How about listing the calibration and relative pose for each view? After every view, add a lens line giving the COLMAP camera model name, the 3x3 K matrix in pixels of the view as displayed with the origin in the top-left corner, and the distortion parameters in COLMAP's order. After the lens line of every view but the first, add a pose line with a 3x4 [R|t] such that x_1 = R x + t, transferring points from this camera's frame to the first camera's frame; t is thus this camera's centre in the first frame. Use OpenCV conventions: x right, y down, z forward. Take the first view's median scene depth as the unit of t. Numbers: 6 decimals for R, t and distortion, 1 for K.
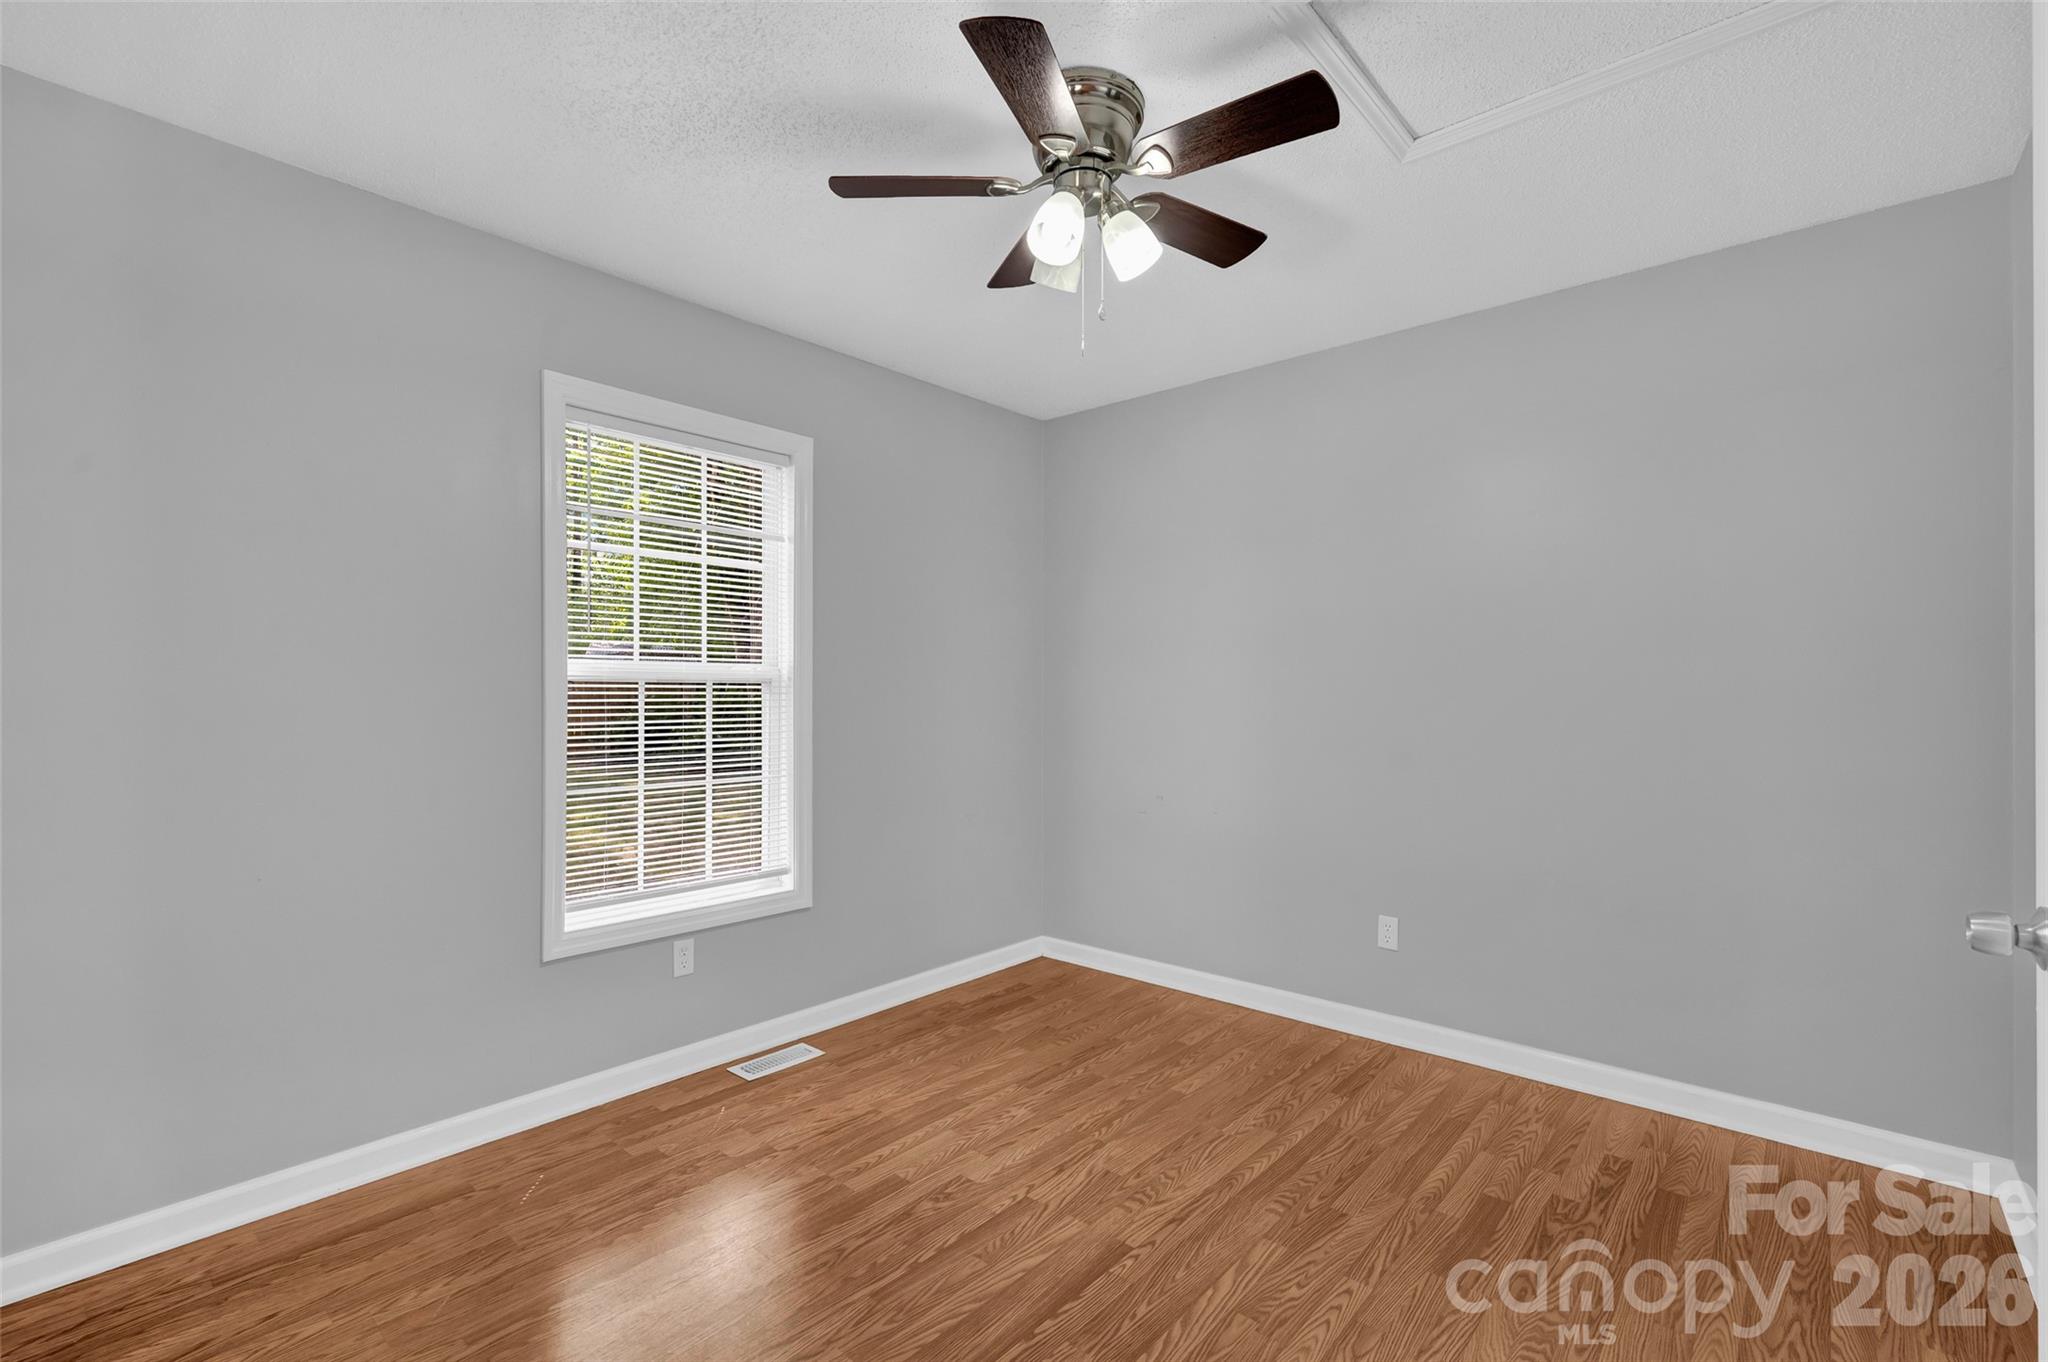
lens RADIAL K [[874.7, 0, 1067.3], [0, 874.7, 697.9], [0, 0, 1]] dist [-0.001609, -0.000324]
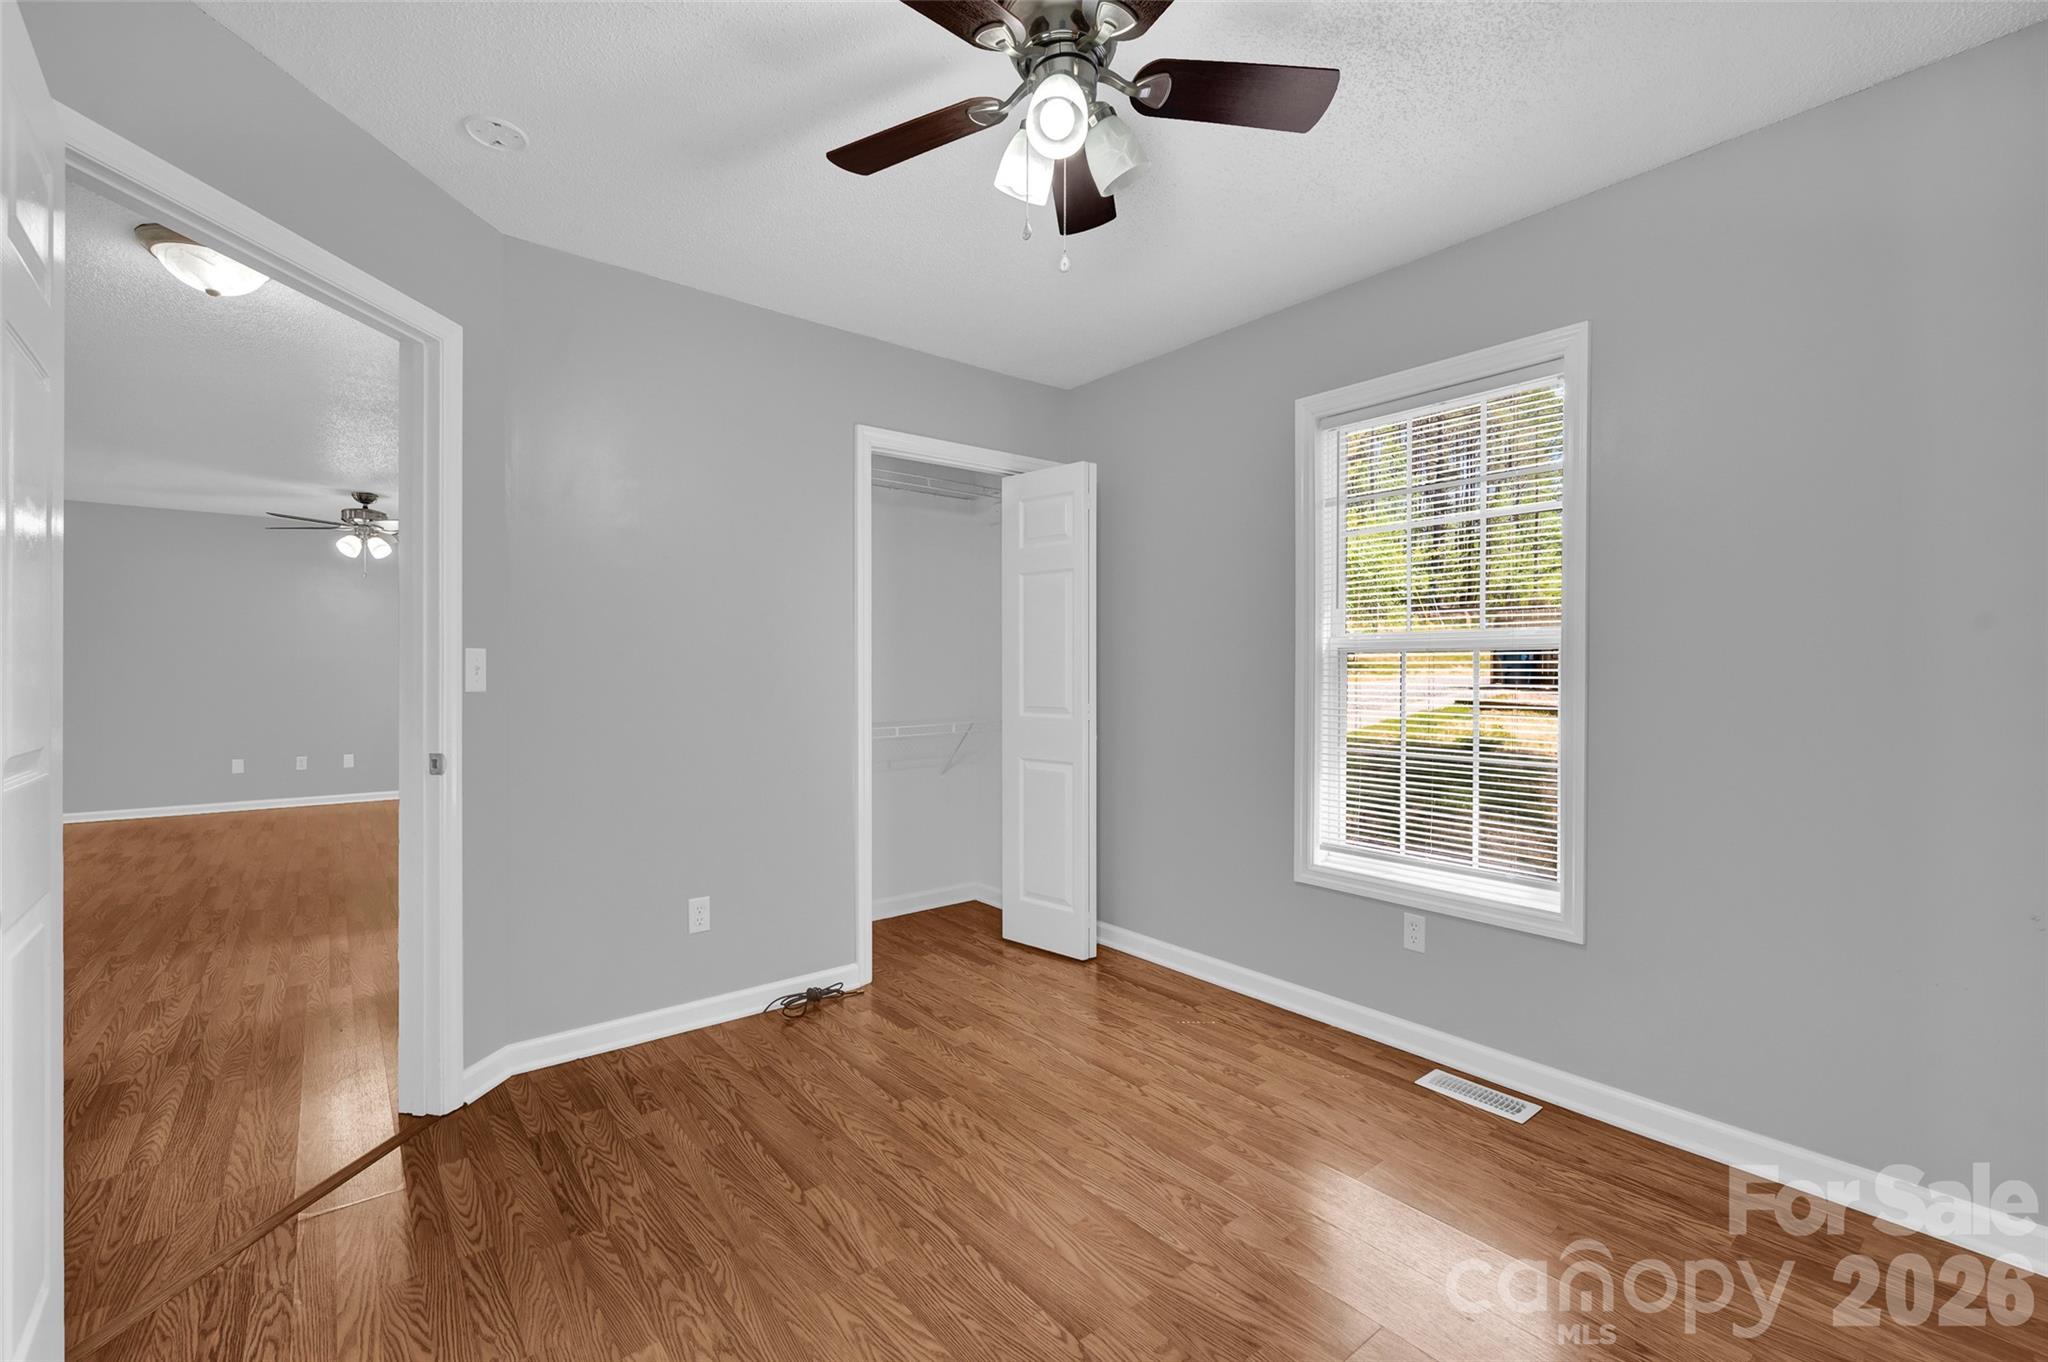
lens RADIAL K [[874.7, 0, 1032.1], [0, 874.7, 680.3], [0, 0, 1]] dist [-0.001609, -0.000324]
pose [[-0.178186, 0.007709, -0.983967, 0.745975], [-0.007973, 0.999925, 0.009278, 0.011181], [0.983965, 0.009498, -0.178111, 0.935625]]
